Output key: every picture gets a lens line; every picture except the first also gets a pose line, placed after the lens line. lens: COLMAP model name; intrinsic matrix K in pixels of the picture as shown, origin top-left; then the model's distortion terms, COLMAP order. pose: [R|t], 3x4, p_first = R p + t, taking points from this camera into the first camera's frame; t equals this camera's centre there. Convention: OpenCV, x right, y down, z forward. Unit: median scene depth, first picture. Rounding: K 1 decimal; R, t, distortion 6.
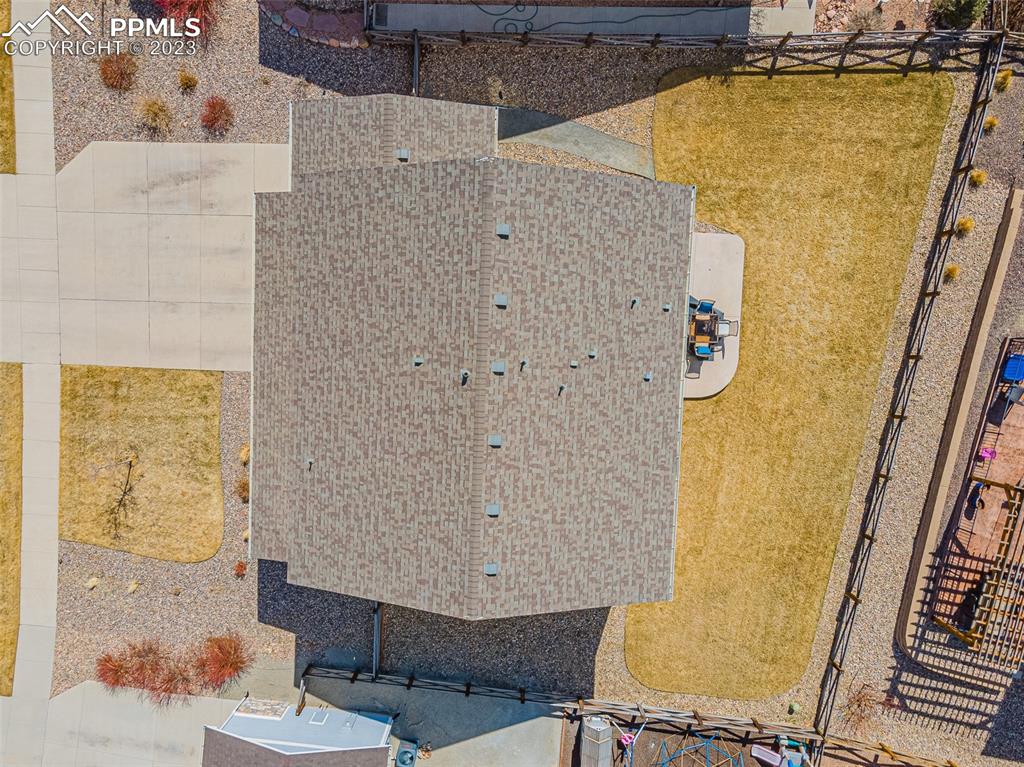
lens RADIAL K [[758.0, 0, 504.8], [0, 758.0, 385.7], [0, 0, 1]] dist [0.055697, 0.006718]
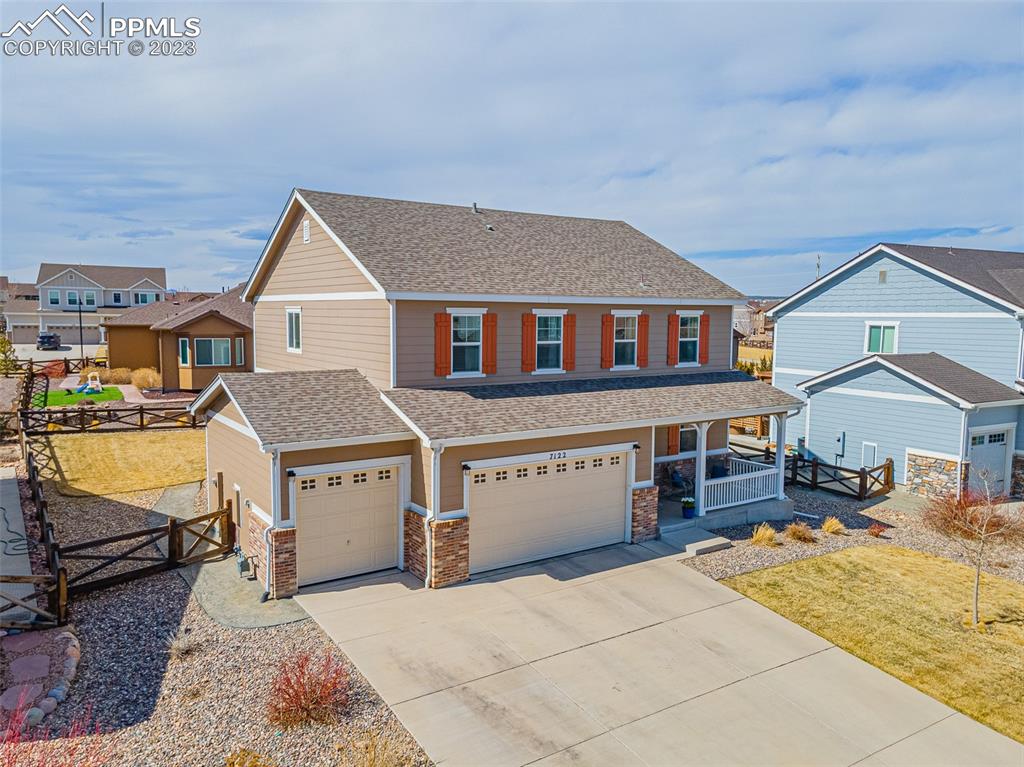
lens RADIAL K [[758.0, 0, 504.8], [0, 758.0, 385.7], [0, 0, 1]] dist [0.055697, 0.006718]
pose [[-0.583356, -0.047131, 0.810848, -0.780330], [0.809151, -0.120384, 0.575137, -0.493412], [0.070506, 0.991608, 0.108363, 0.806718]]
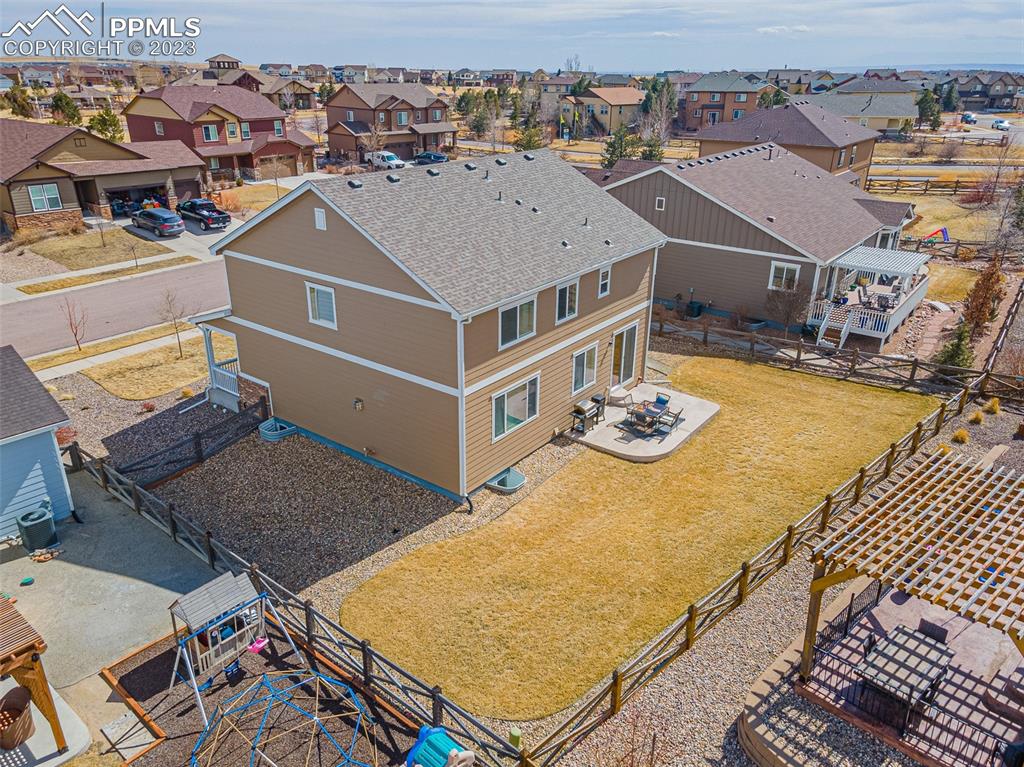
lens RADIAL K [[732.3, 0, 518.4], [0, 732.3, 382.9], [0, 0, 1]] dist [0.053062, 0.003062]
pose [[0.821039, 0.265285, -0.505489, 0.592825], [-0.565274, 0.254093, -0.784794, 0.778301], [-0.079753, 0.930086, 0.358579, 0.615516]]
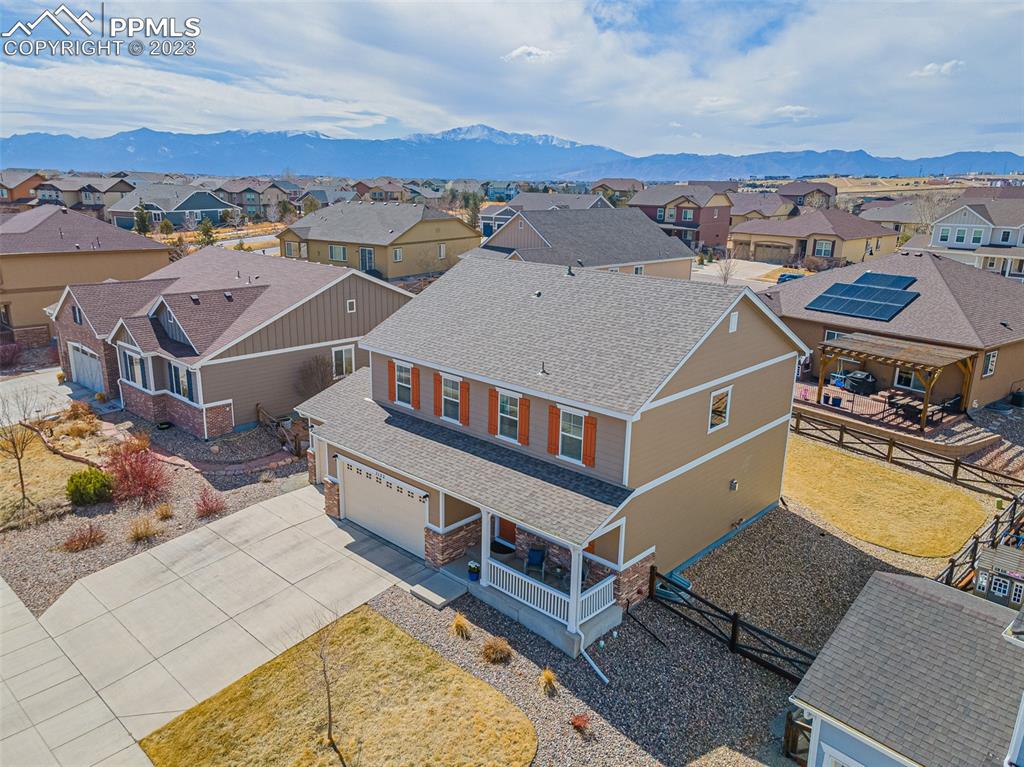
lens RADIAL K [[758.0, 0, 504.8], [0, 758.0, 385.7], [0, 0, 1]] dist [0.055697, 0.006718]
pose [[0.659905, -0.150514, 0.736119, -0.856147], [0.751236, 0.115160, -0.649910, 0.603402], [0.013049, 0.981878, 0.189066, 0.657794]]
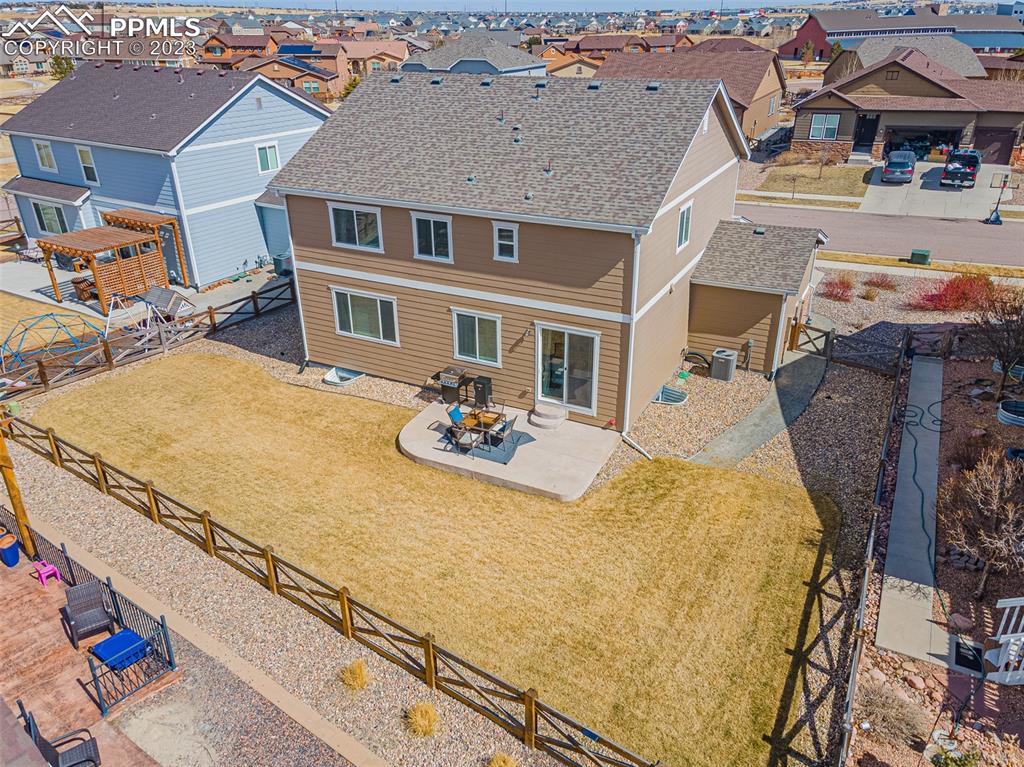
lens RADIAL K [[758.0, 0, 504.8], [0, 758.0, 385.7], [0, 0, 1]] dist [0.055697, 0.006718]
pose [[-0.423440, 0.431486, -0.796567, 0.836672], [-0.905135, -0.238192, 0.352128, -0.348862], [-0.037798, 0.870106, 0.491413, 0.576129]]
